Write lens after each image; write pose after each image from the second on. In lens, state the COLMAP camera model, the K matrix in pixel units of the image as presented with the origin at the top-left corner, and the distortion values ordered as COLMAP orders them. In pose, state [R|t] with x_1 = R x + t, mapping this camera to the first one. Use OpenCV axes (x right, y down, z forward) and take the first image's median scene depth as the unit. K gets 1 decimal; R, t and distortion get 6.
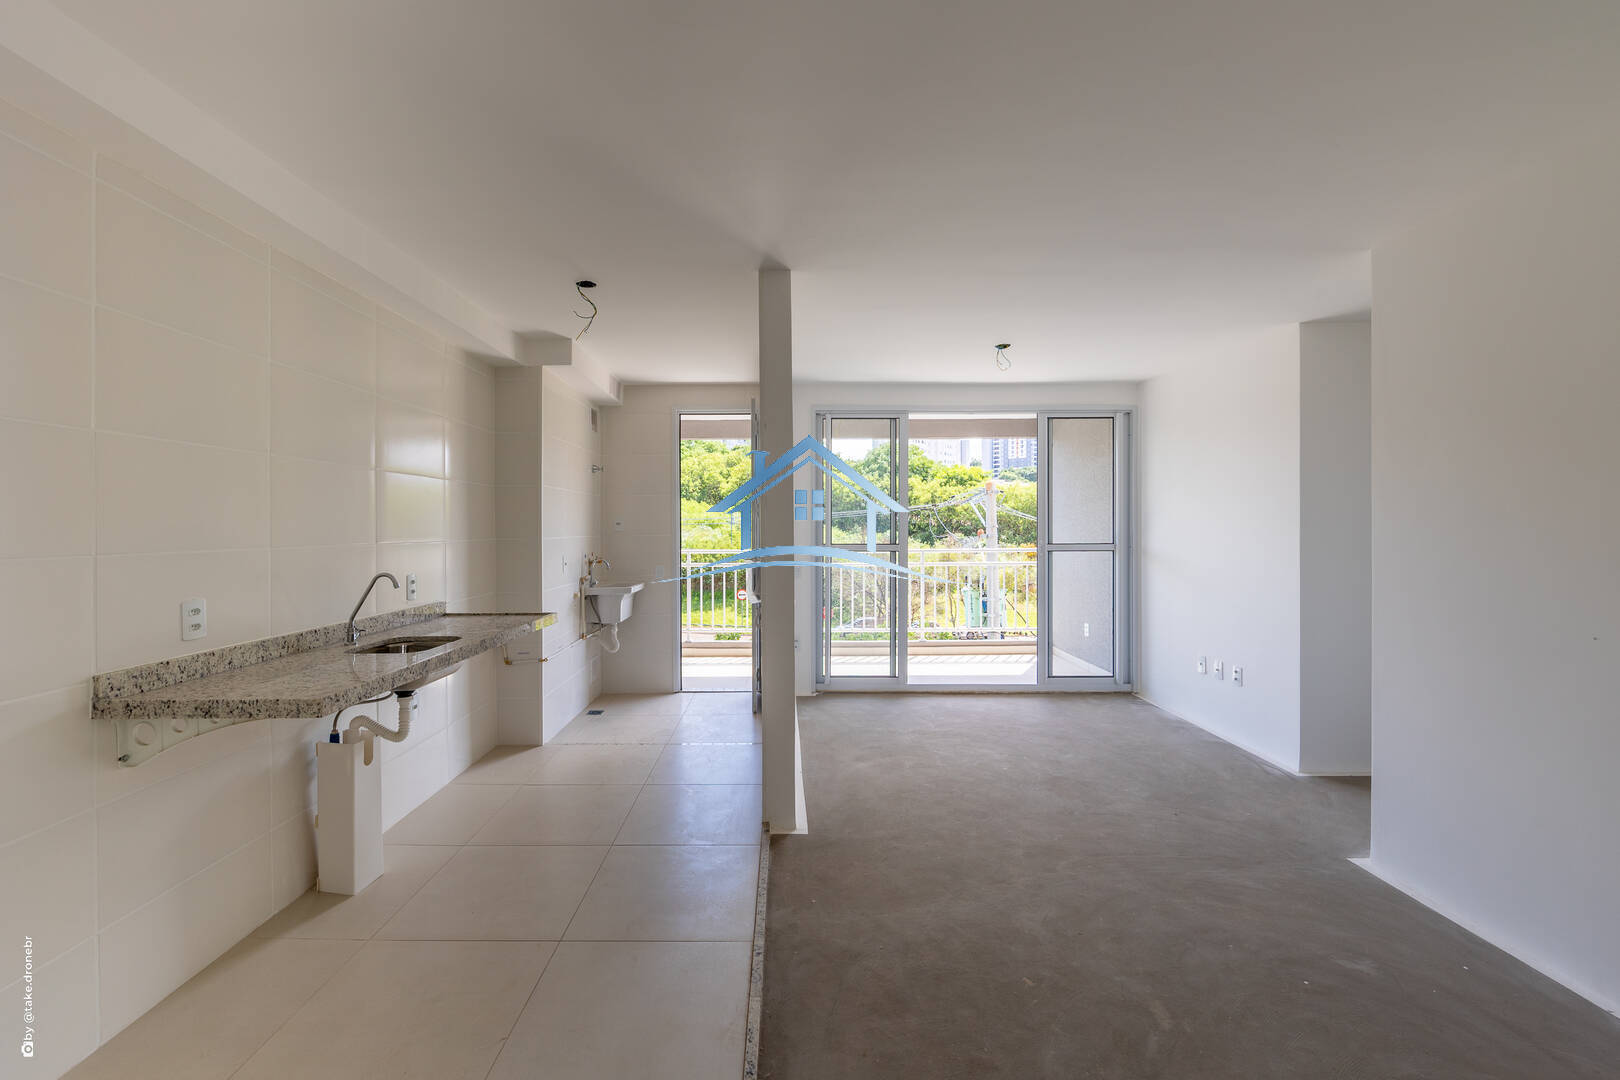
lens RADIAL K [[646.7, 0, 780.1], [0, 646.7, 528.5], [0, 0, 1]] dist [-0.010461, 0.002990]
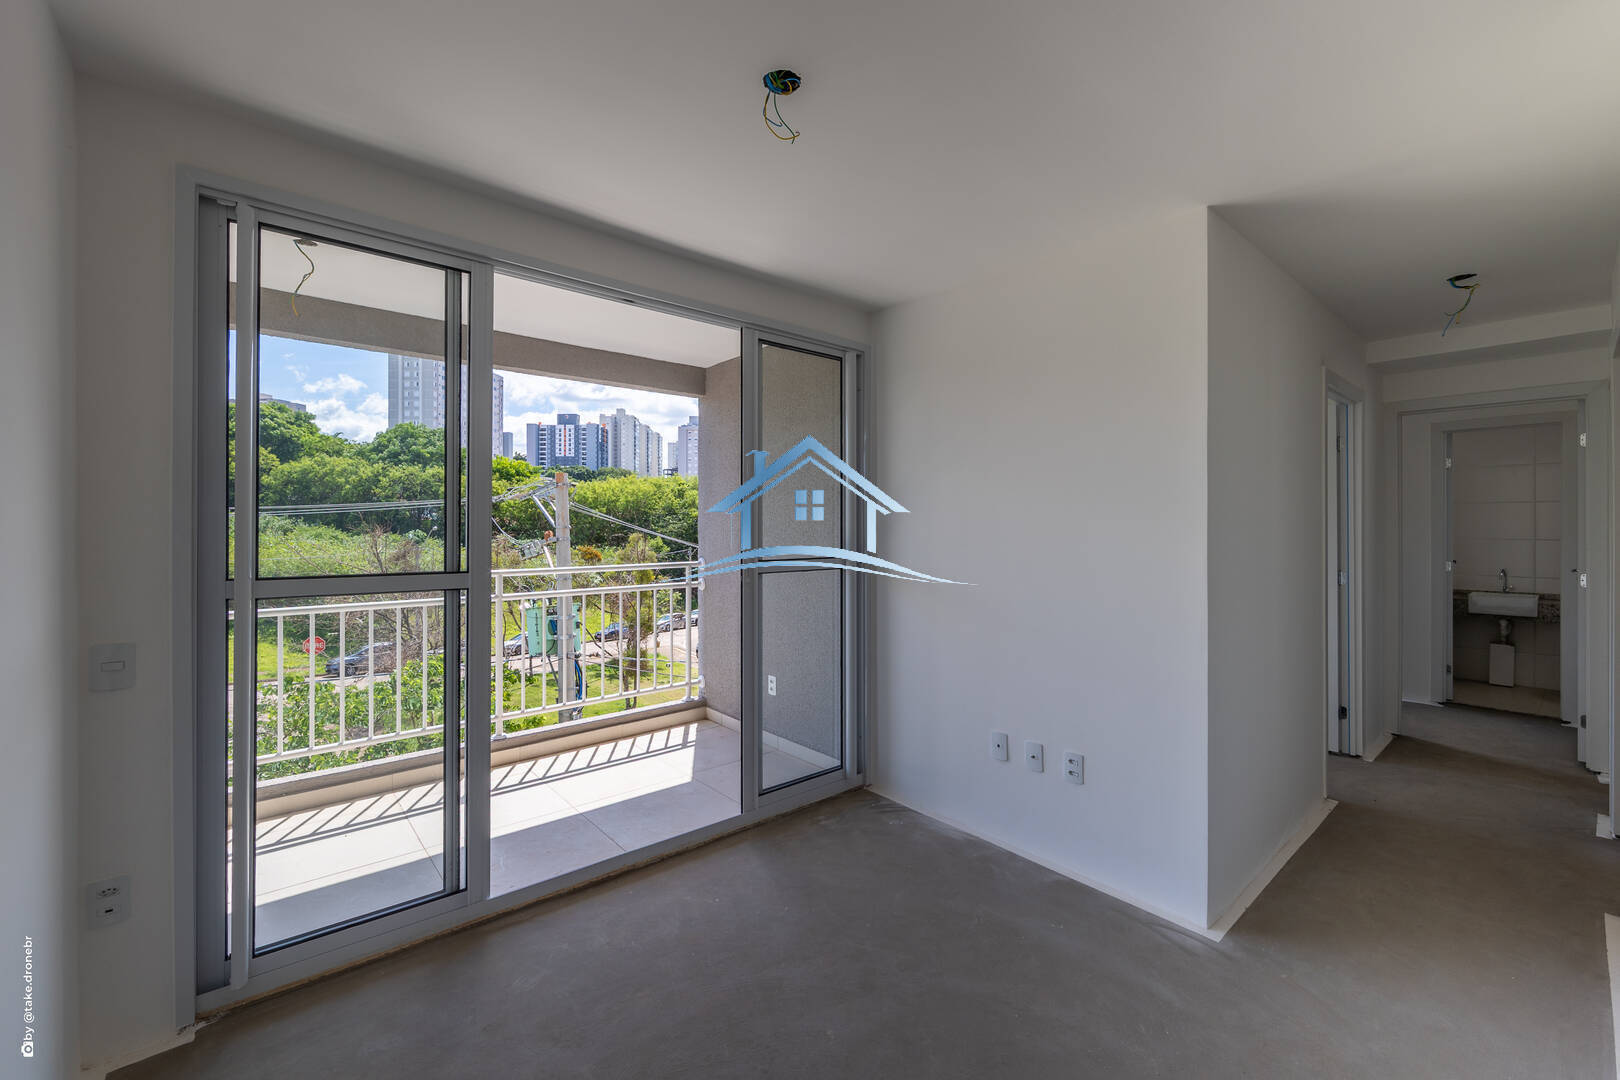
lens RADIAL K [[646.7, 0, 813.1], [0, 646.7, 520.5], [0, 0, 1]] dist [-0.010461, 0.002990]
pose [[0.750823, 0.007912, 0.660457, 0.101996], [-0.000904, 0.999940, -0.010951, -0.007466], [-0.660503, 0.007625, 0.750784, 0.731853]]
